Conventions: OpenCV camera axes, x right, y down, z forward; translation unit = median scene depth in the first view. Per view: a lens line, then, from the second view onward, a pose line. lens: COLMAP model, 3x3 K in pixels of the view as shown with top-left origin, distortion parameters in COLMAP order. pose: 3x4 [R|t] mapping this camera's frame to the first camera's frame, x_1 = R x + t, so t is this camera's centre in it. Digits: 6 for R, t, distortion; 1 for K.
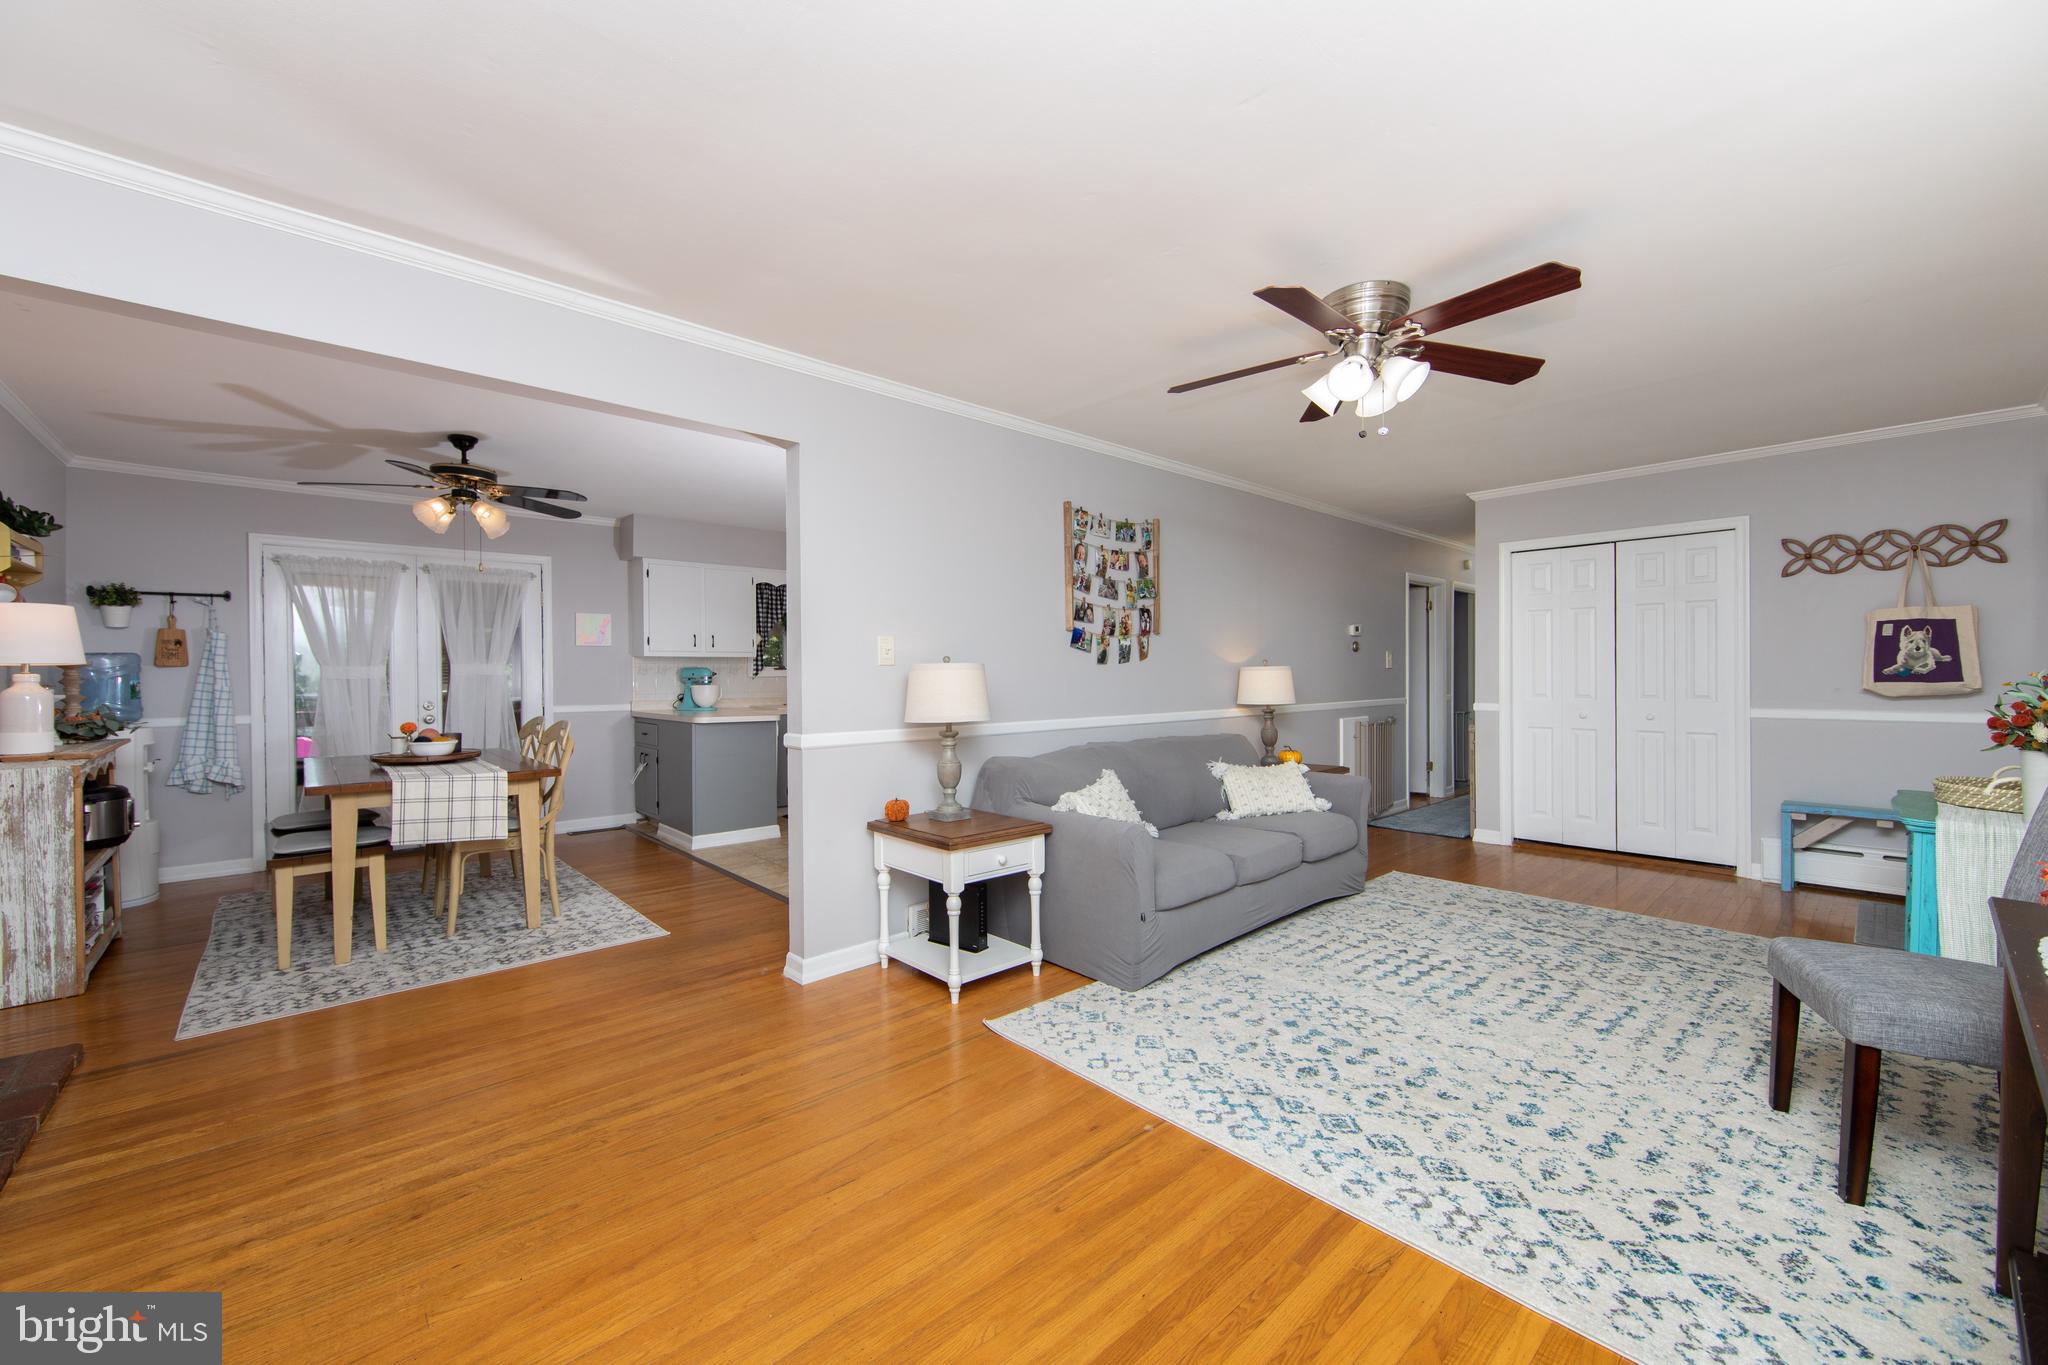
lens RADIAL K [[801.0, 0, 1044.1], [0, 801.0, 676.7], [0, 0, 1]] dist [-0.008978, 0.001769]
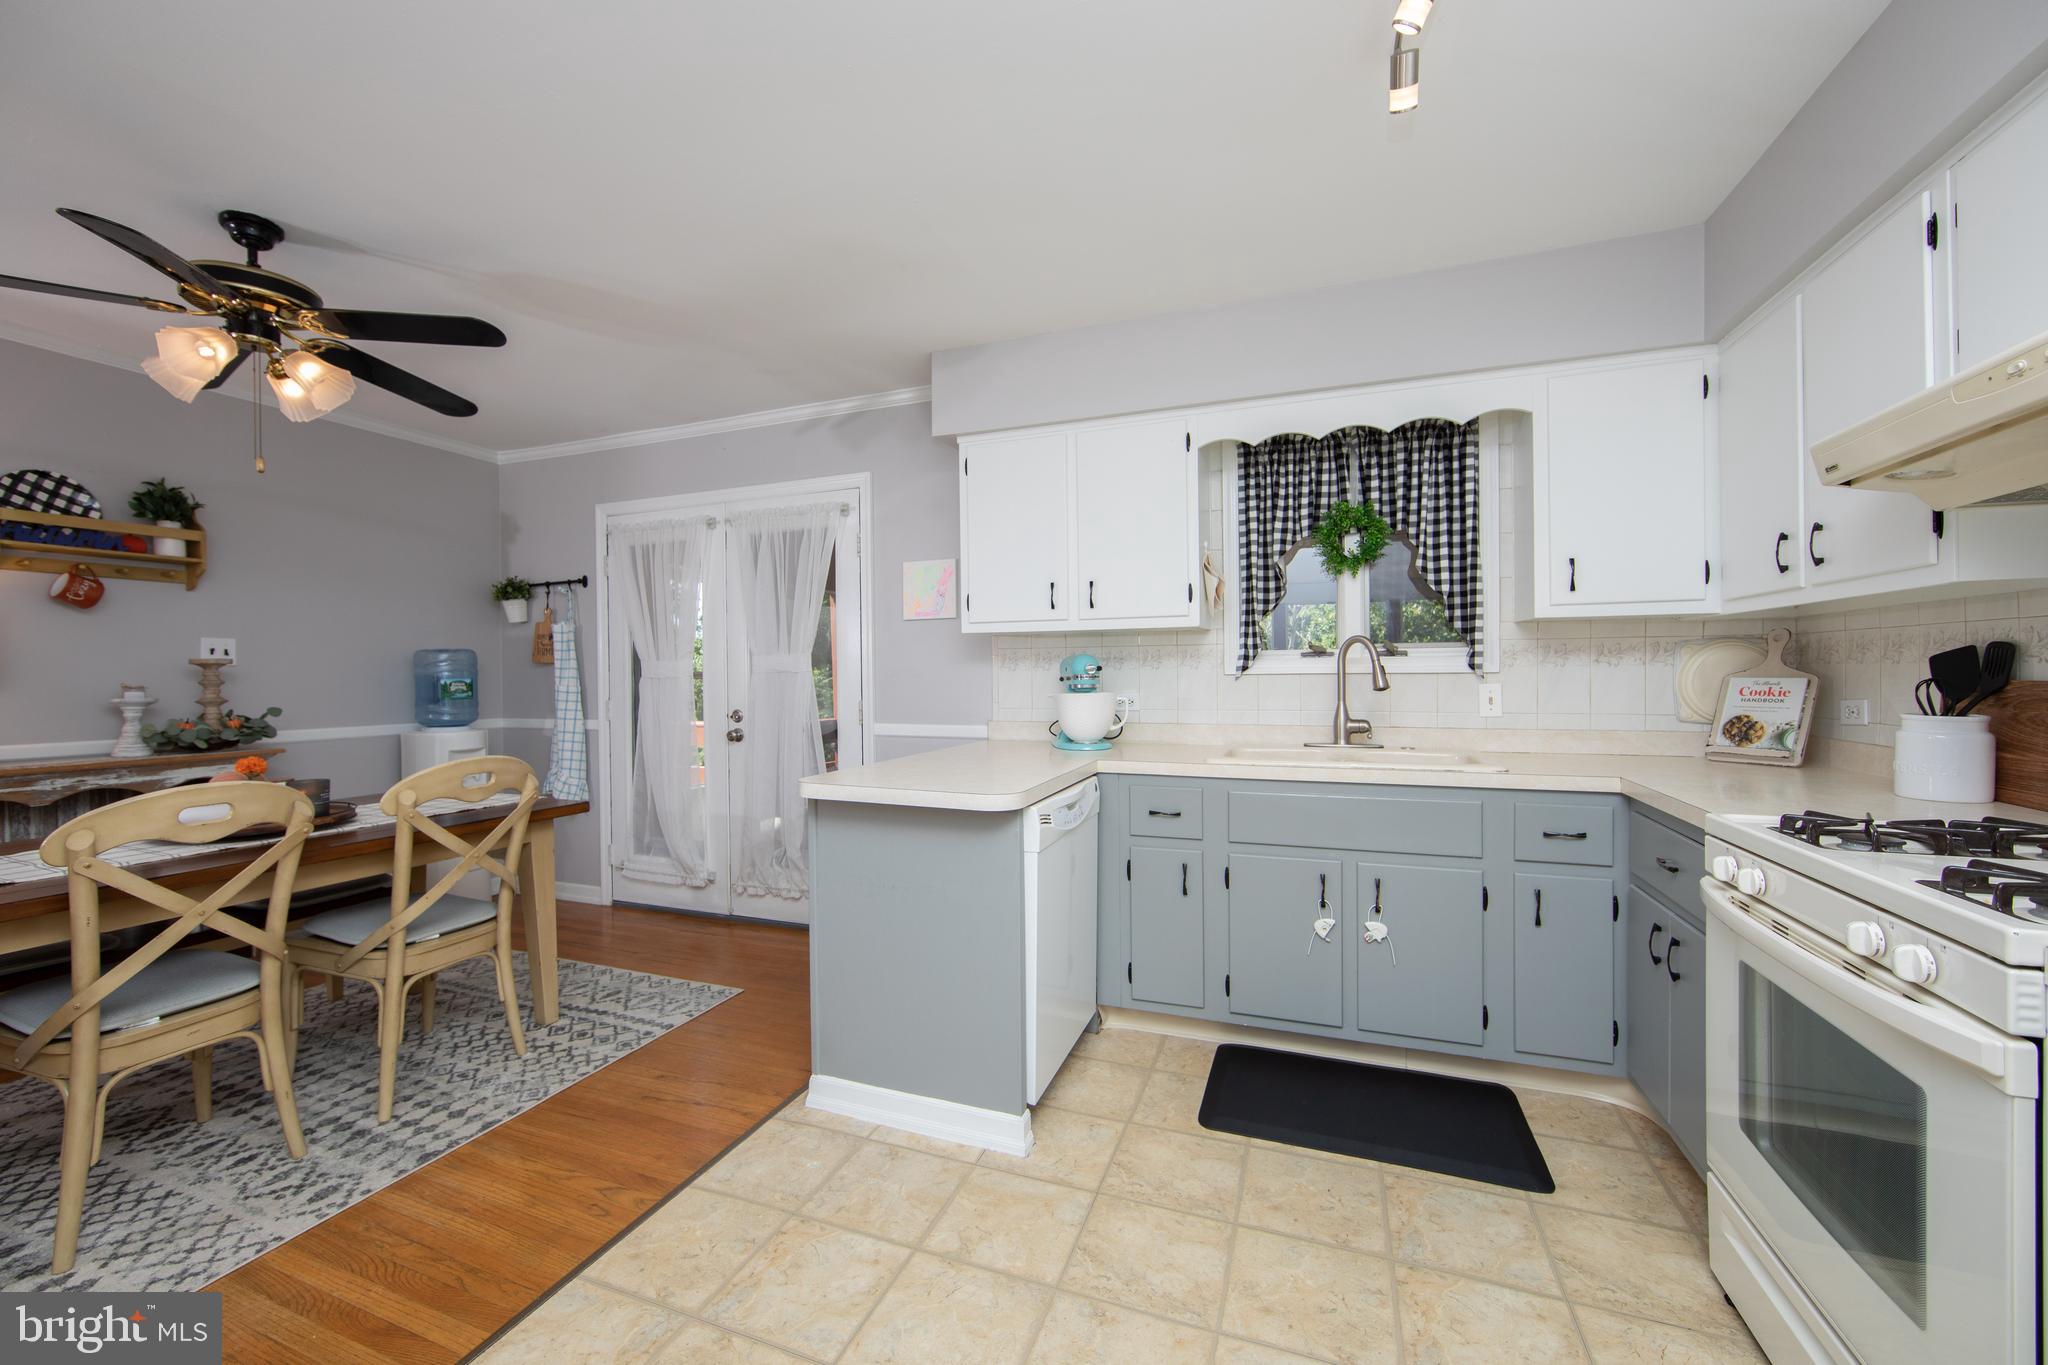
lens RADIAL K [[801.0, 0, 1022.1], [0, 801.0, 677.2], [0, 0, 1]] dist [-0.008978, 0.001769]
pose [[0.461283, 0.005468, -0.887236, -0.048831], [0.001629, 0.999974, 0.007009, -0.002539], [0.887251, -0.004679, 0.461262, 1.075291]]
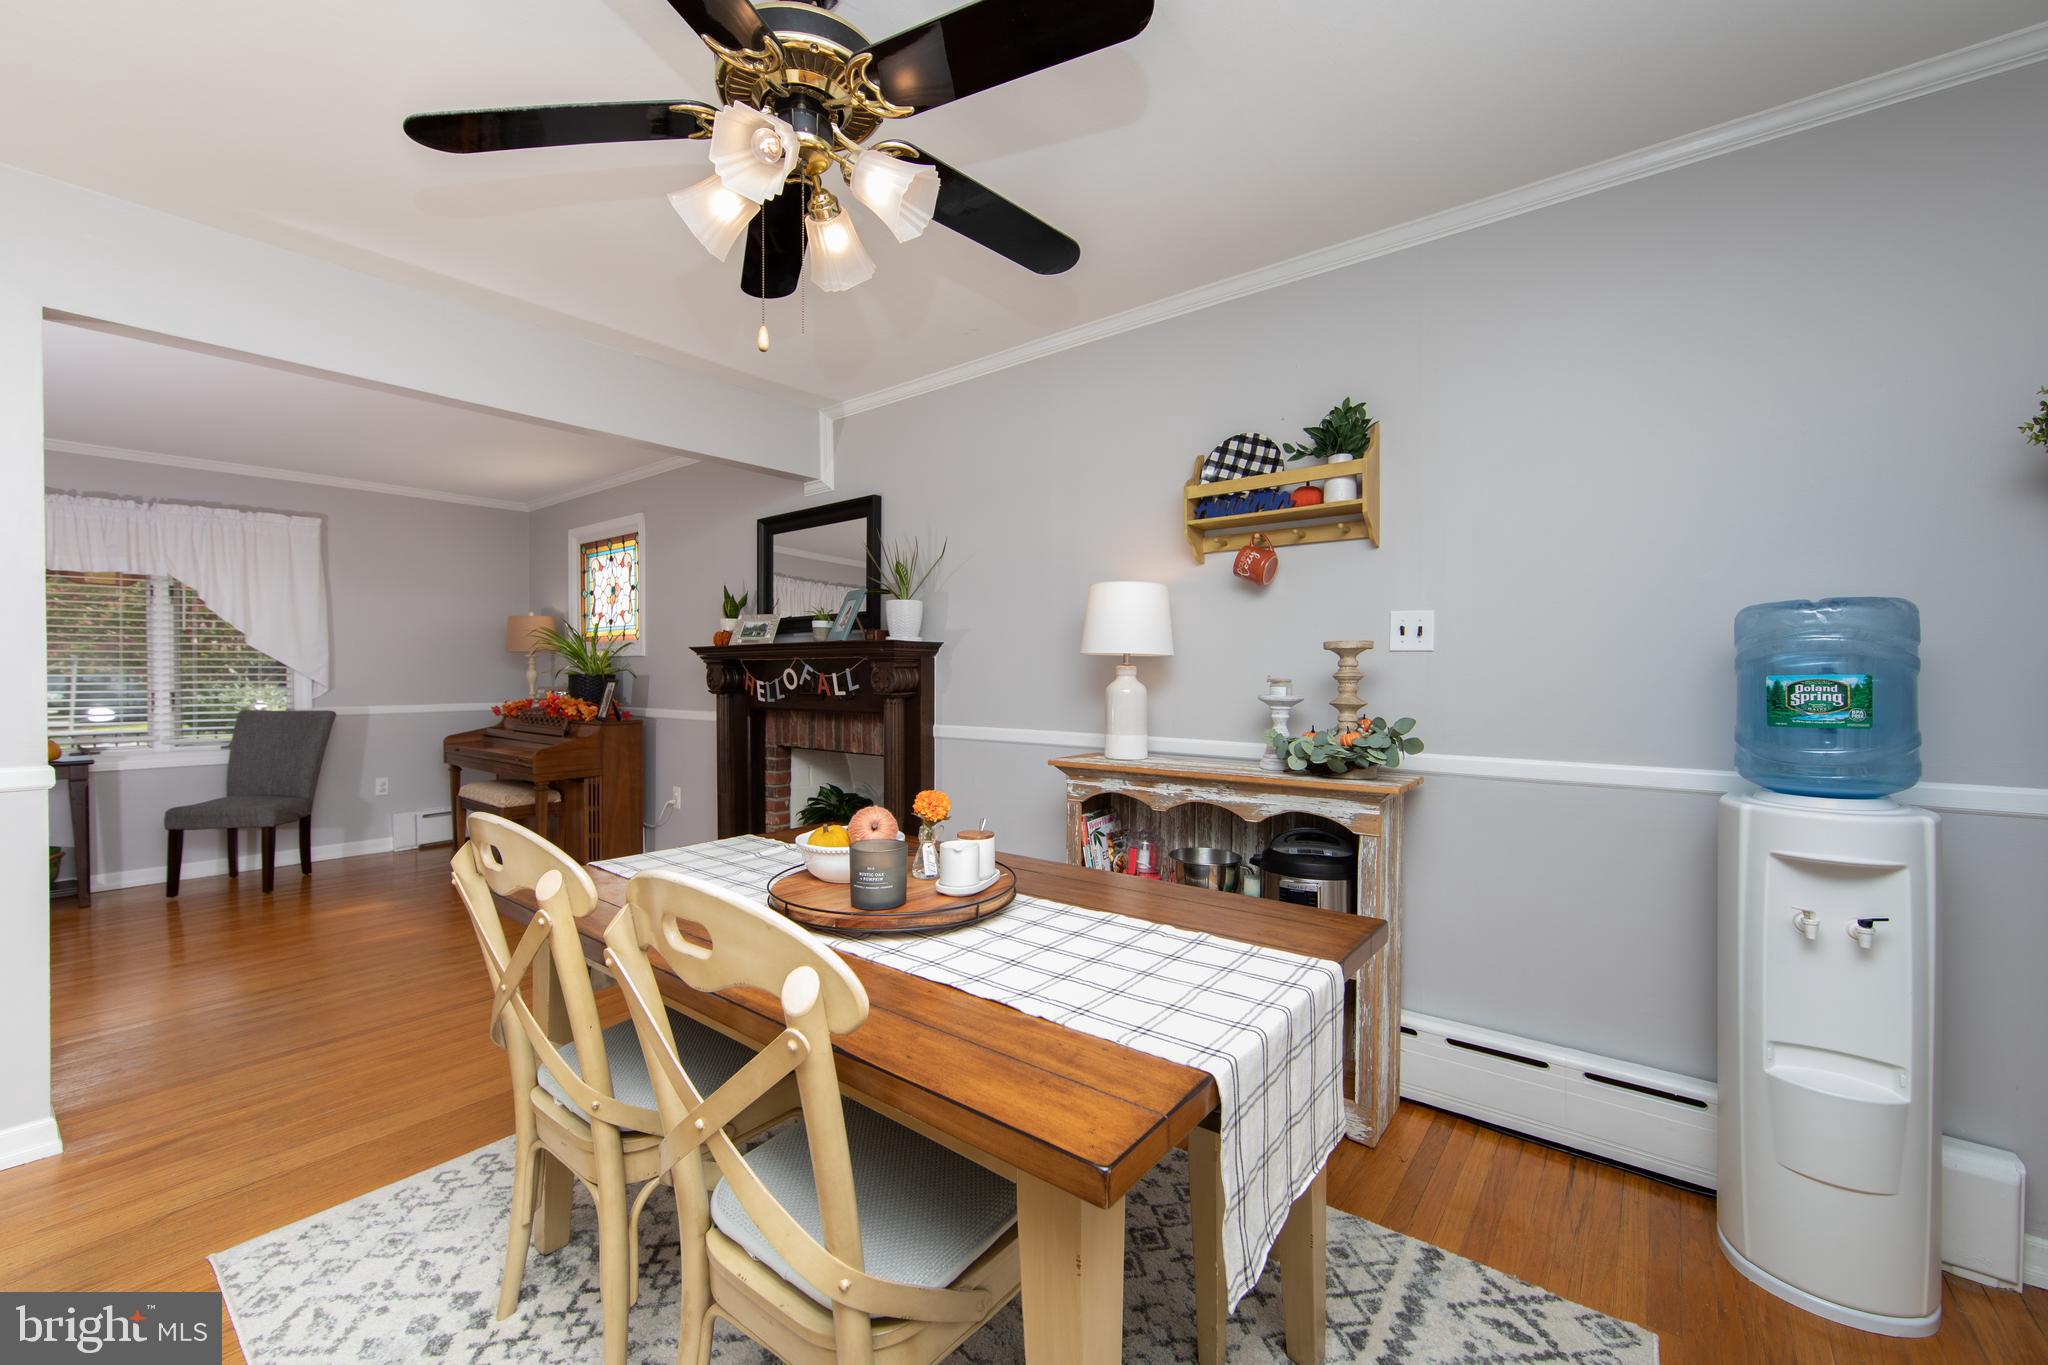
lens RADIAL K [[801.0, 0, 1025.6], [0, 801.0, 679.0], [0, 0, 1]] dist [-0.008978, 0.001769]
pose [[-0.987843, 0.009998, -0.155134, -0.695383], [0.007350, 0.999817, 0.017634, -0.002437], [0.155282, 0.016280, -0.987736, 1.204050]]
